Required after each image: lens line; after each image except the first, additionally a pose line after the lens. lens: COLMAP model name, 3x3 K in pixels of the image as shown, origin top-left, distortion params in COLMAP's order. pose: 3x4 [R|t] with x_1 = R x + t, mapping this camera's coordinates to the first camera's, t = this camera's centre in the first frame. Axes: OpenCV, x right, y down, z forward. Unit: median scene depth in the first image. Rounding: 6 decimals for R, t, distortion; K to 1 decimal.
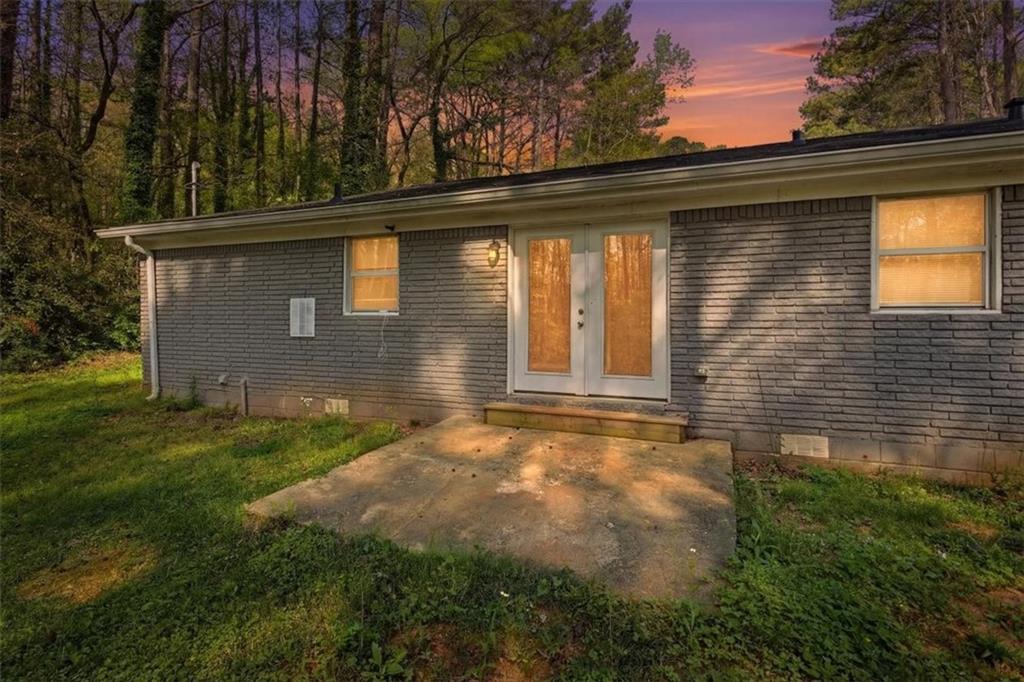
lens RADIAL K [[495.2, 0, 512.6], [0, 495.2, 321.5], [0, 0, 1]] dist [-0.000904, -0.000193]
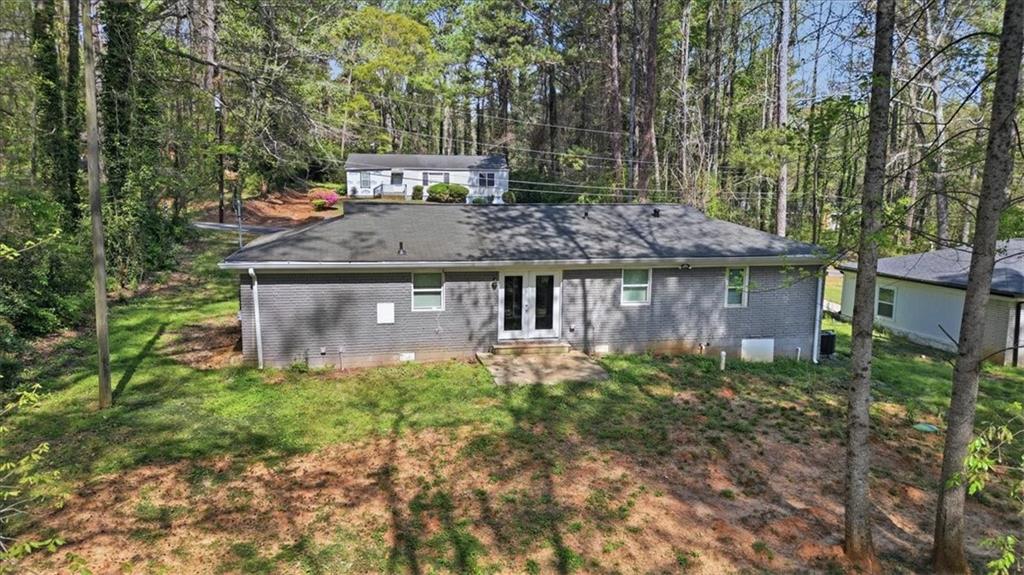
lens RADIAL K [[688.2, 0, 512.0], [0, 688.2, 287.5], [0, 0, 1]] dist [0.072409, -0.062193]
pose [[0.827340, -0.067927, 0.557579, -0.910864], [-0.000834, 0.992511, 0.122150, -0.262333], [-0.561701, -0.101525, 0.821088, -0.880764]]
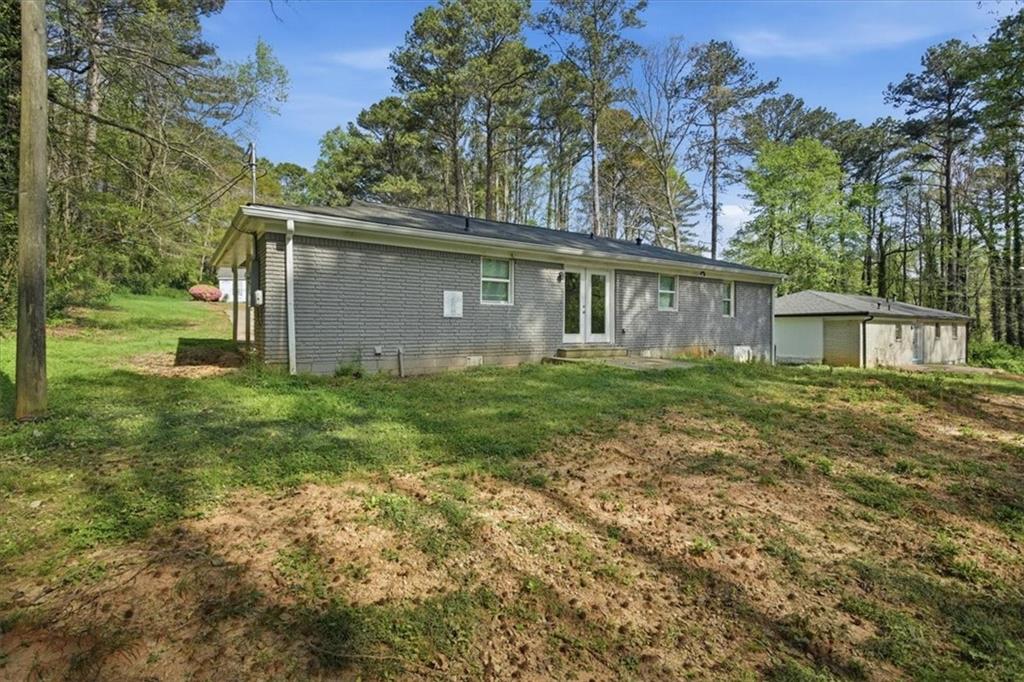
lens RADIAL K [[493.5, 0, 512.0], [0, 493.5, 341.0], [0, 0, 1]] dist [-0.001251, 0.000479]
pose [[0.548877, -0.020512, 0.835651, -0.965827], [0.000197, 0.999702, 0.024409, 0.041227], [-0.835903, -0.013233, 0.548718, 0.014379]]
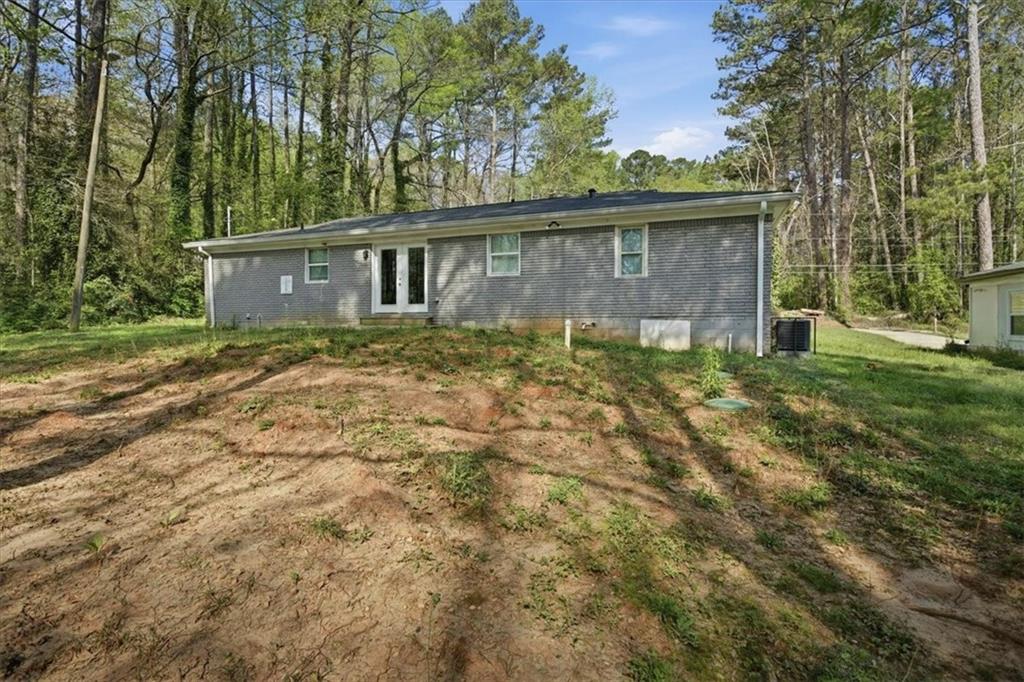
lens RADIAL K [[487.6, 0, 512.1], [0, 487.6, 336.1], [0, 0, 1]] dist [-0.002549, 0.000399]
pose [[0.999863, -0.001138, 0.016536, 0.324115], [0.000768, 0.999750, 0.022367, 0.103736], [-0.016557, -0.022351, 0.999613, -0.709143]]
